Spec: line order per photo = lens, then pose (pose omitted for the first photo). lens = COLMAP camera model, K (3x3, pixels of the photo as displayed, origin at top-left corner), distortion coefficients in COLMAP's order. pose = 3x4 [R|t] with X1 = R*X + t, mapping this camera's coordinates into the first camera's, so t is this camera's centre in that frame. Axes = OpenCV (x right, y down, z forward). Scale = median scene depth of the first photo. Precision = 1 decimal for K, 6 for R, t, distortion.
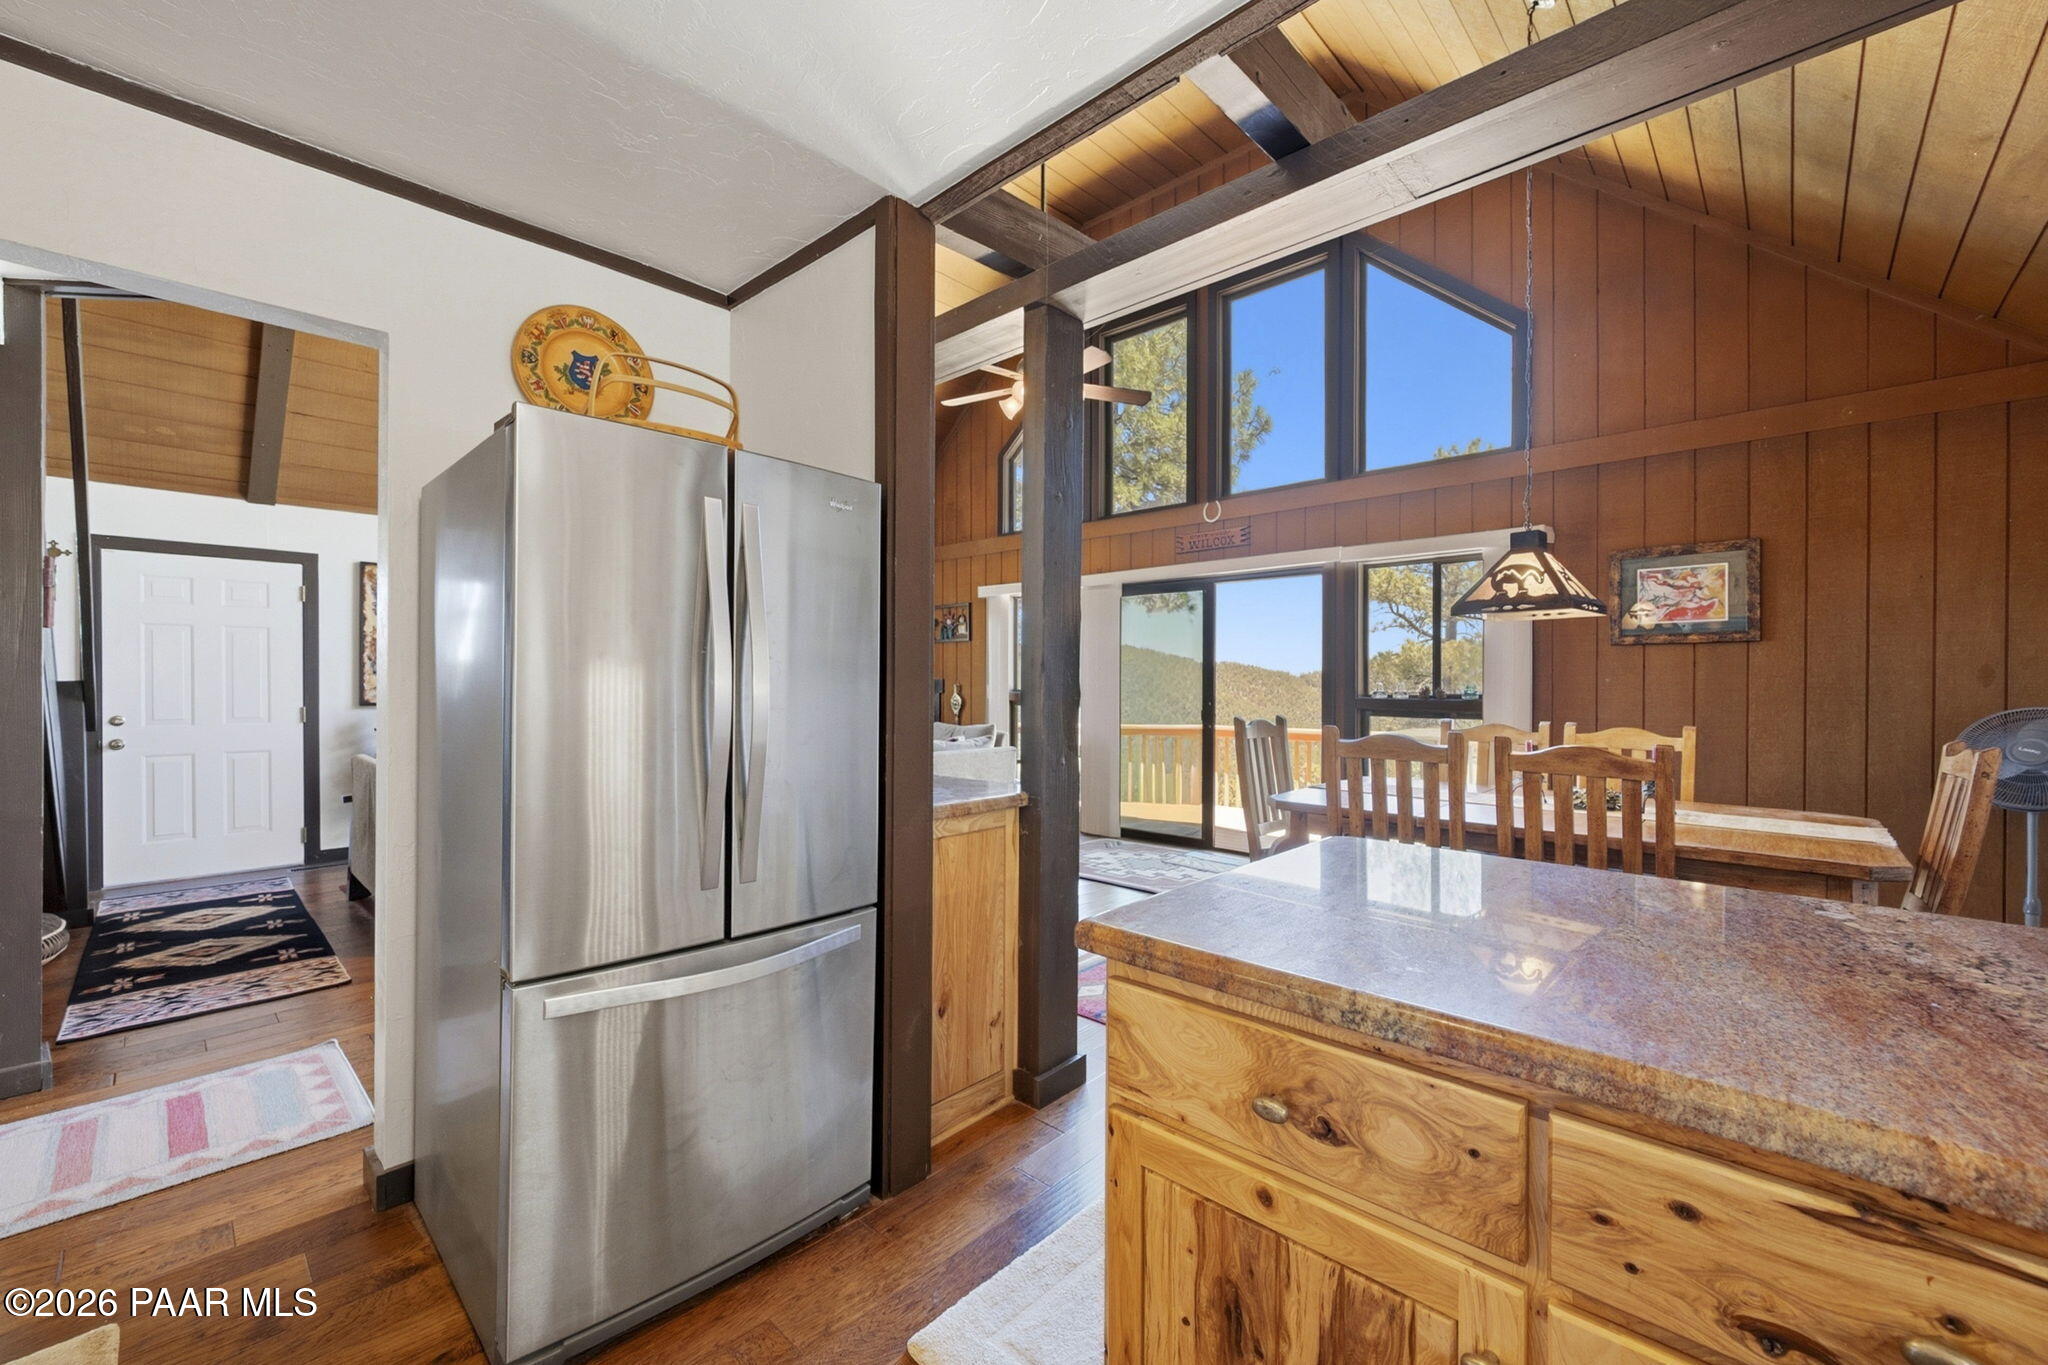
lens RADIAL K [[820.7, 0, 1007.9], [0, 820.7, 676.9], [0, 0, 1]] dist [-0.003196, -0.000413]
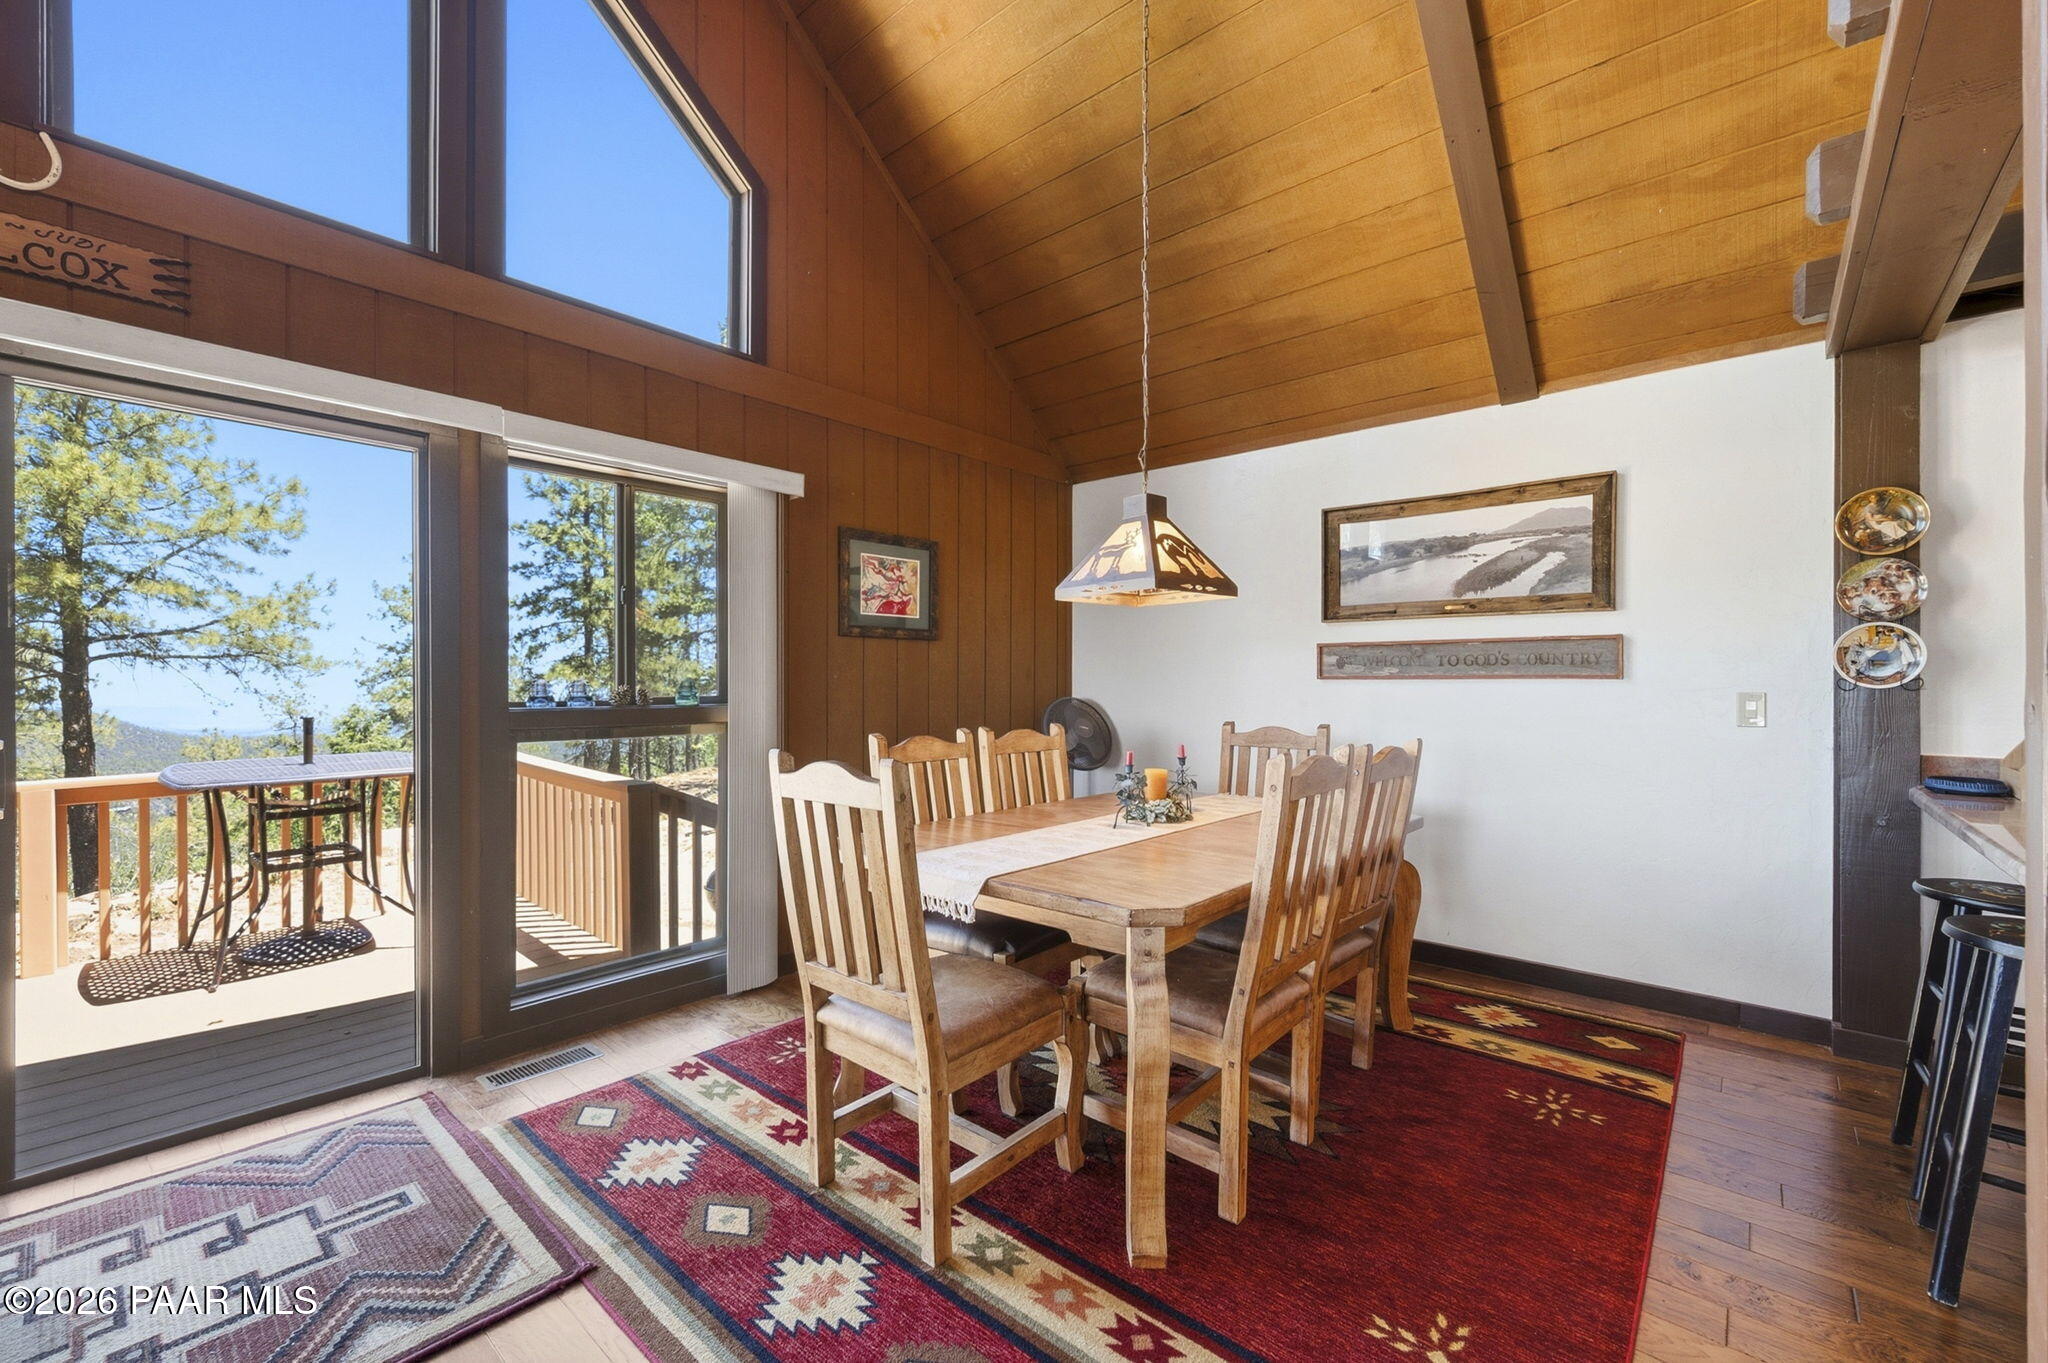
lens RADIAL K [[841.5, 0, 1024.0], [0, 841.5, 681.5], [0, 0, 1]] dist [0.000471, 0.000010]
pose [[-0.056051, 0.003640, 0.998421, -0.161379], [-0.010578, 0.999935, -0.004239, 0.011624], [-0.998372, -0.010799, -0.056009, 0.923664]]
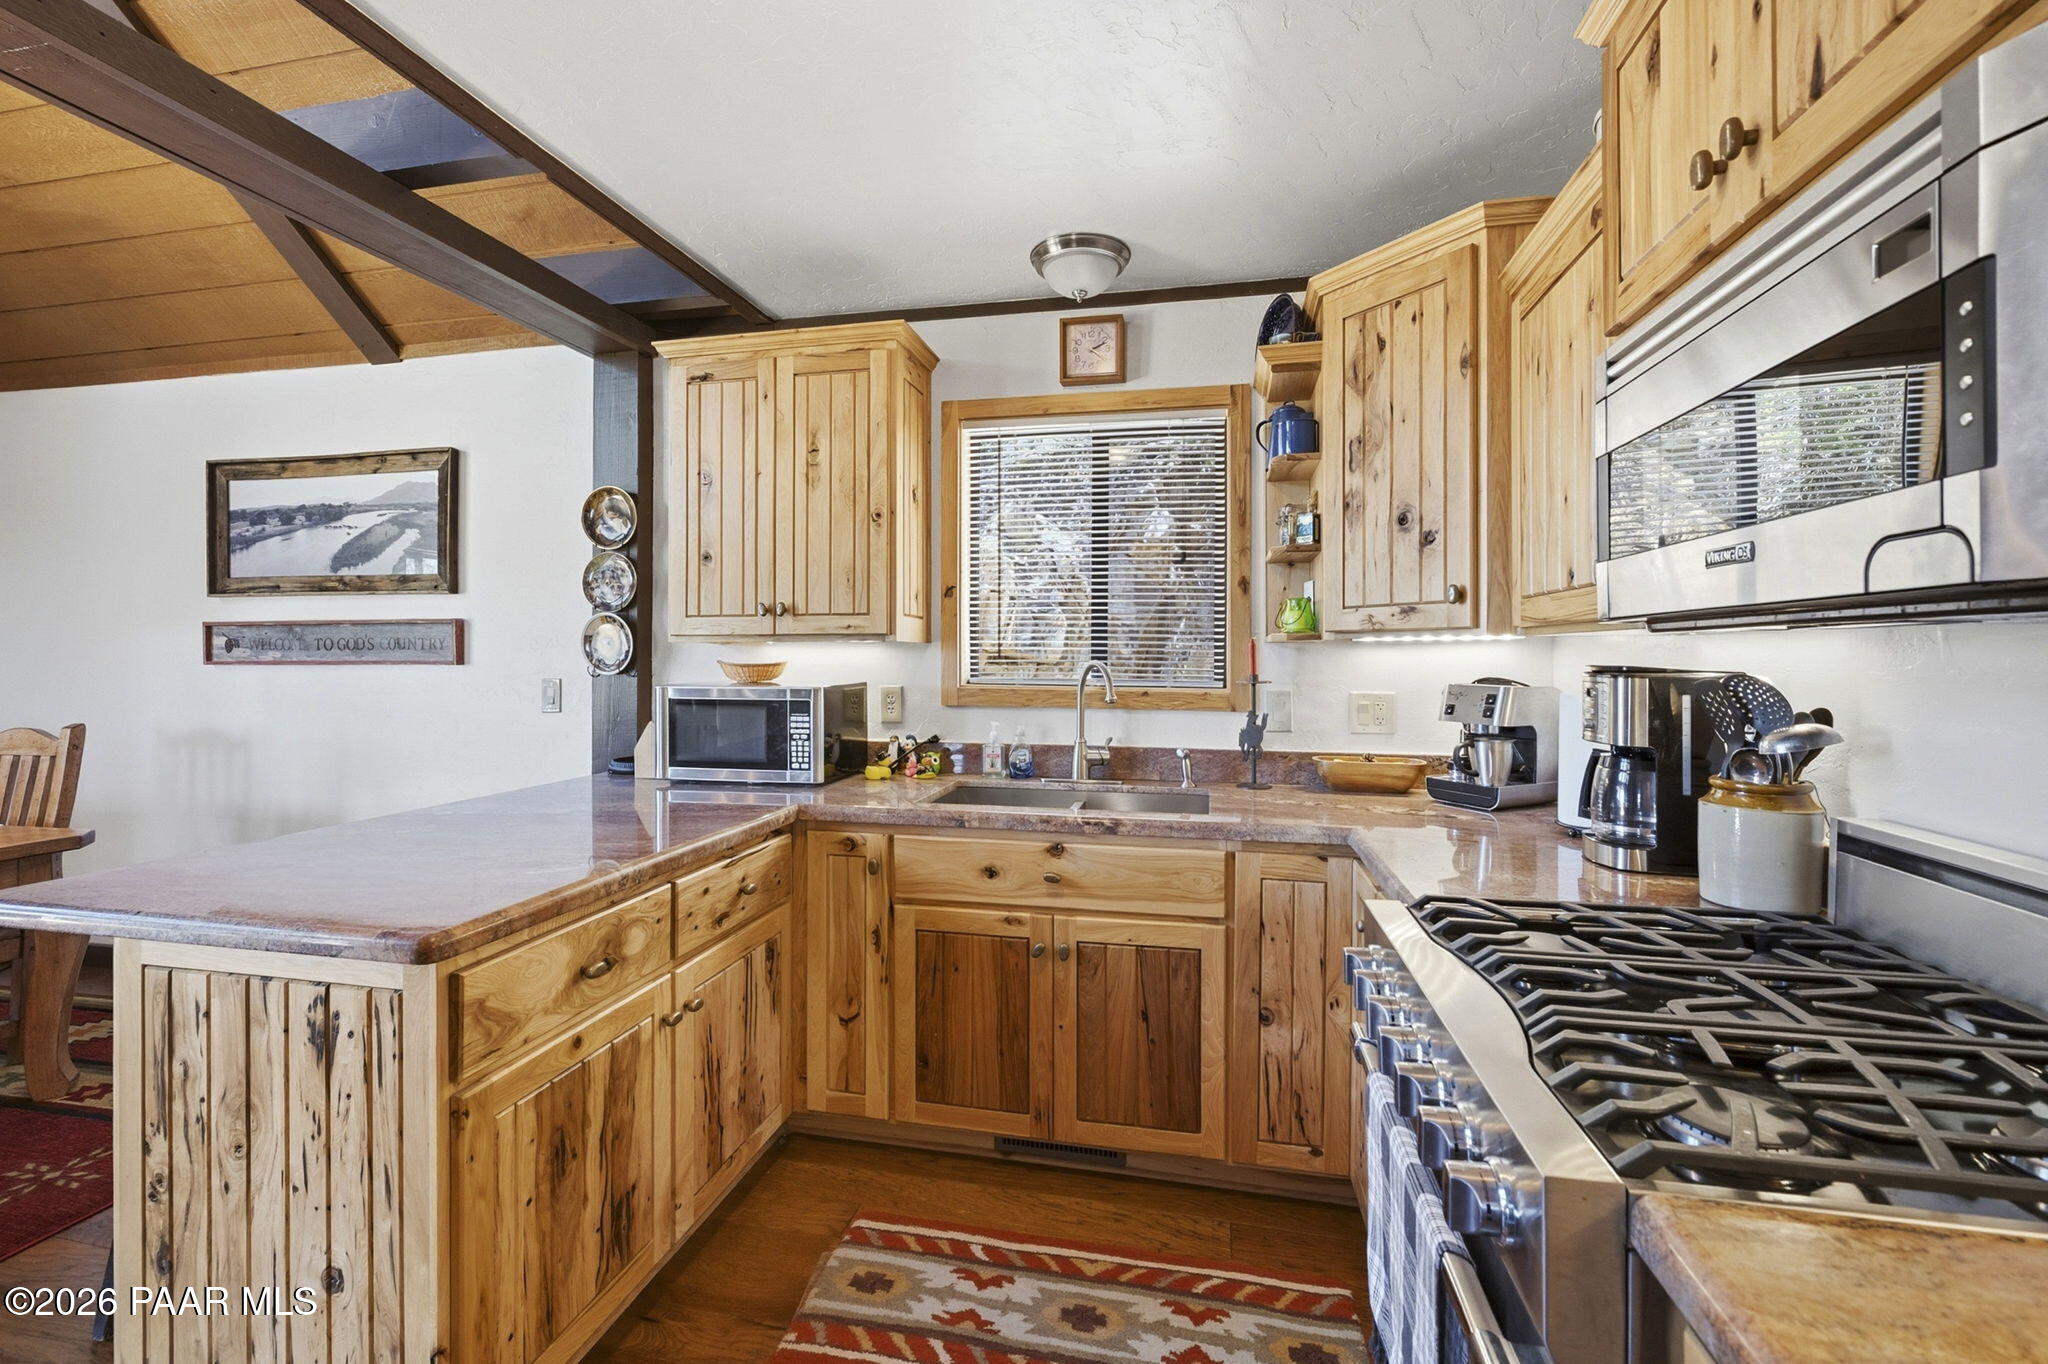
lens RADIAL K [[874.9, 0, 1018.5], [0, 874.9, 659.5], [0, 0, 1]] dist [-0.001538, -0.000106]
pose [[-0.524257, -0.006307, 0.851537, -0.344504], [-0.005173, 0.999978, 0.004222, -0.012072], [-0.851545, -0.002192, -0.524277, 0.282645]]
